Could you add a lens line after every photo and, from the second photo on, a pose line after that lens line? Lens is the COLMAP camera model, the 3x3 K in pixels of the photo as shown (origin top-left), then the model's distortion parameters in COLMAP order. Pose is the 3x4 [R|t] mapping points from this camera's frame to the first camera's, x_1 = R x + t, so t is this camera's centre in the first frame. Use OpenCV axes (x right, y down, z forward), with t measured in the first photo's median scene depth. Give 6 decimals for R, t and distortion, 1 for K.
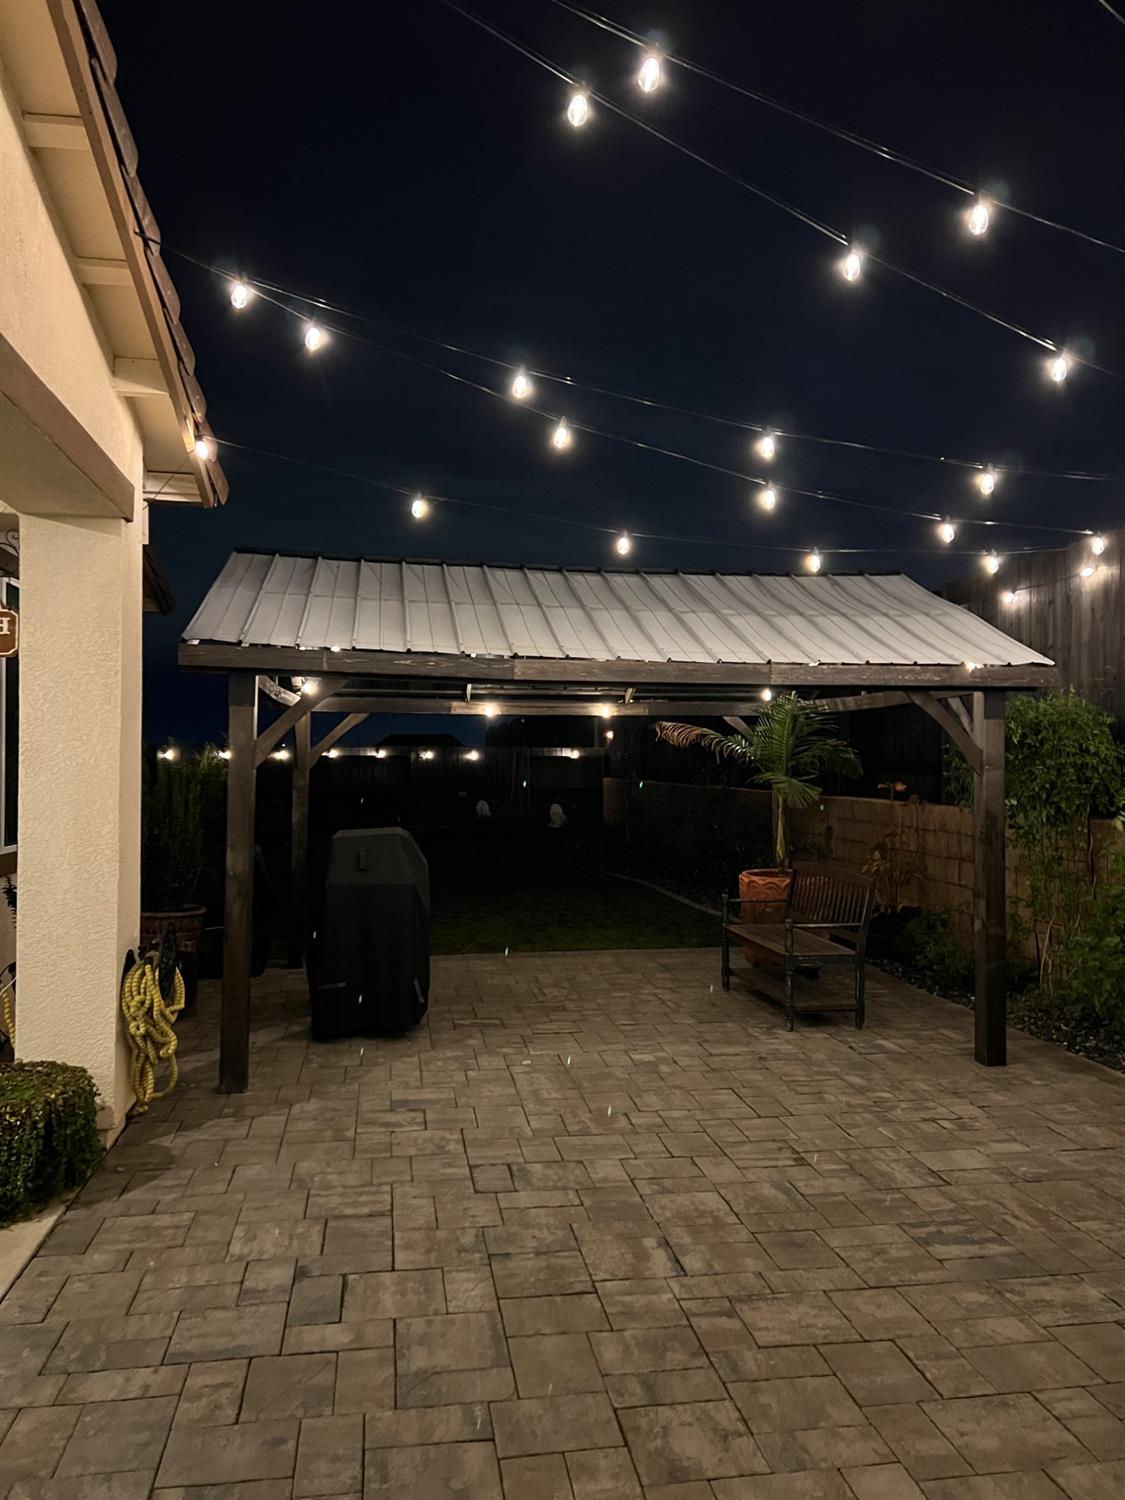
lens RADIAL K [[1114.4, 0, 562.8], [0, 1114.4, 756.2], [0, 0, 1]] dist [0.045722, -0.012056]
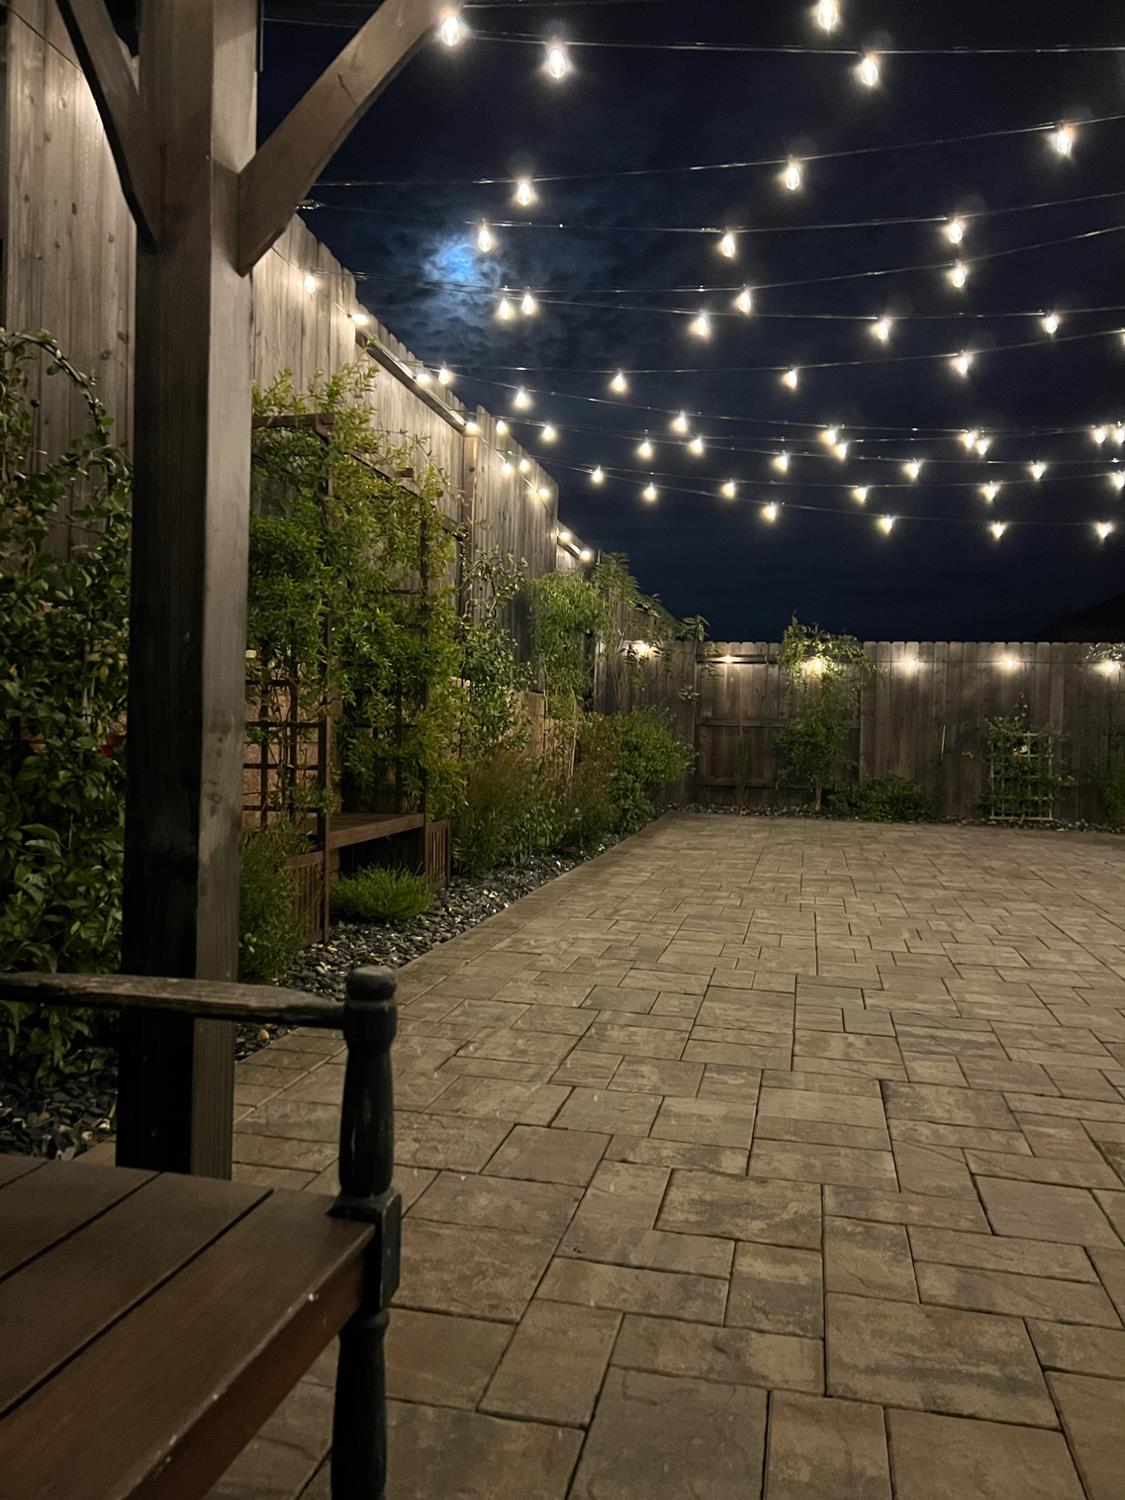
lens RADIAL K [[1114.4, 0, 566.2], [0, 1114.4, 747.6], [0, 0, 1]] dist [0.045722, -0.012056]
pose [[-0.929262, -0.037551, 0.367508, 0.185681], [-0.035664, 0.999293, 0.011927, 0.115975], [-0.367695, -0.002023, -0.929944, 1.140479]]
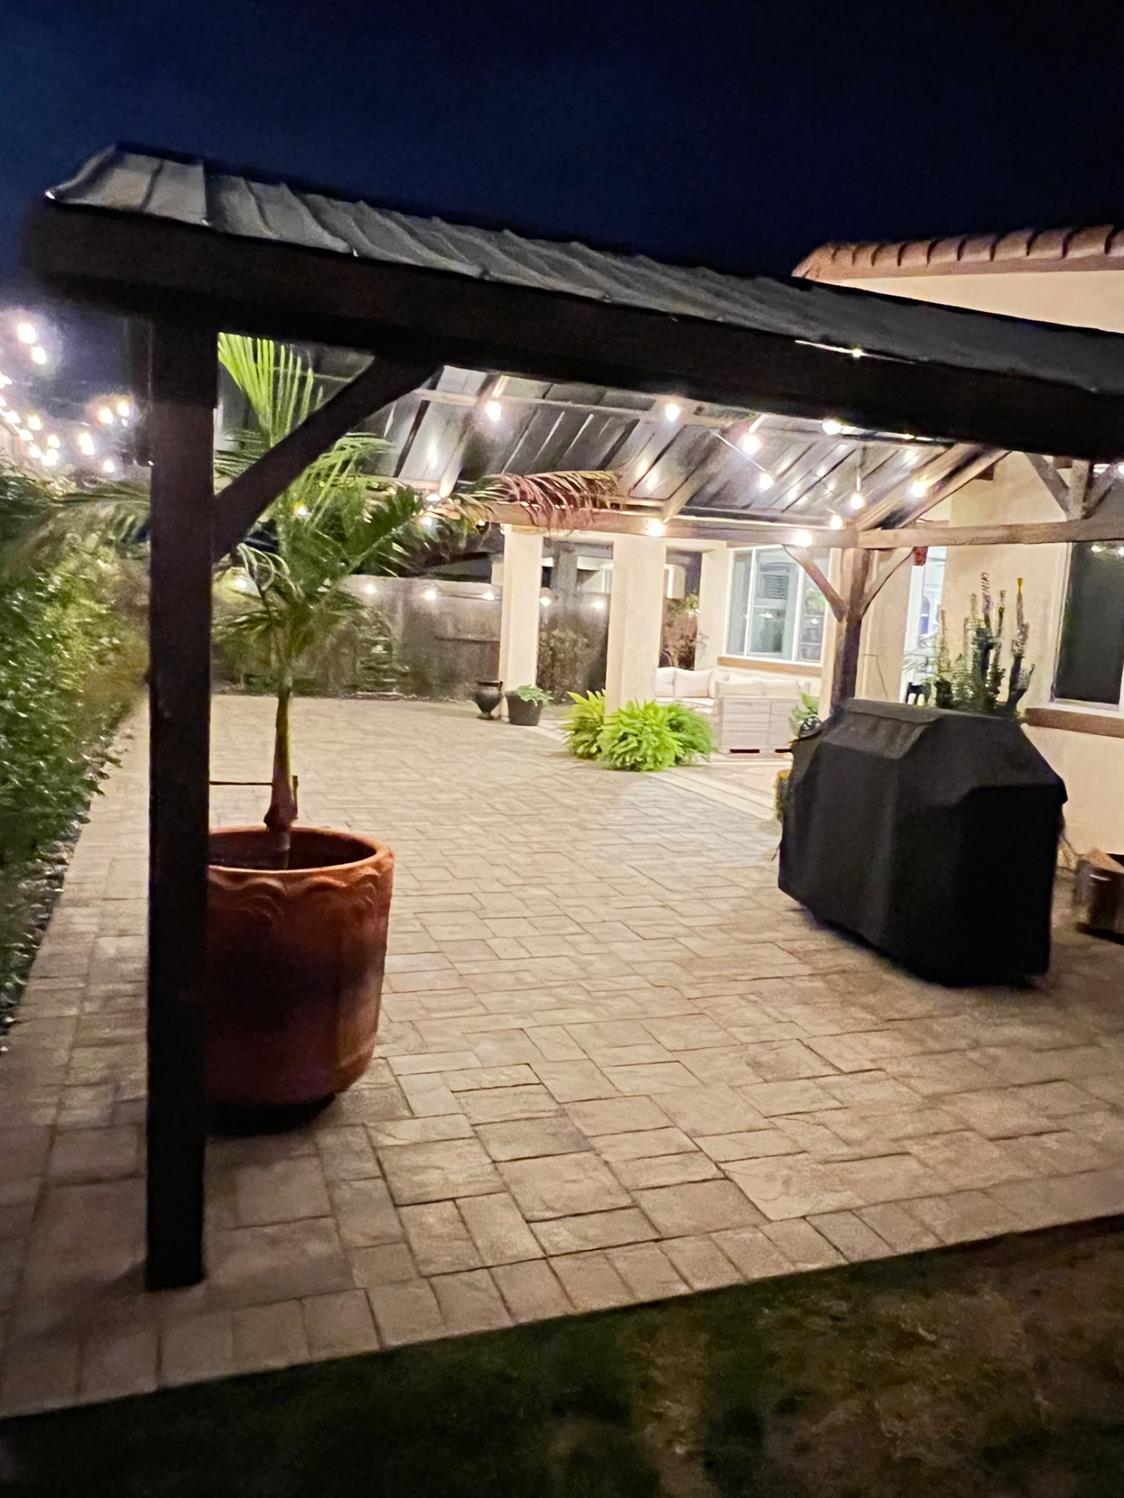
lens RADIAL K [[1053.6, 0, 557.8], [0, 1053.6, 749.1], [0, 0, 1]] dist [-0.003534, -0.000855]
pose [[-0.979511, -0.043132, -0.196717, 0.232211], [-0.067268, 0.990767, 0.117714, 0.026961], [0.189824, 0.128535, -0.973368, 1.809012]]
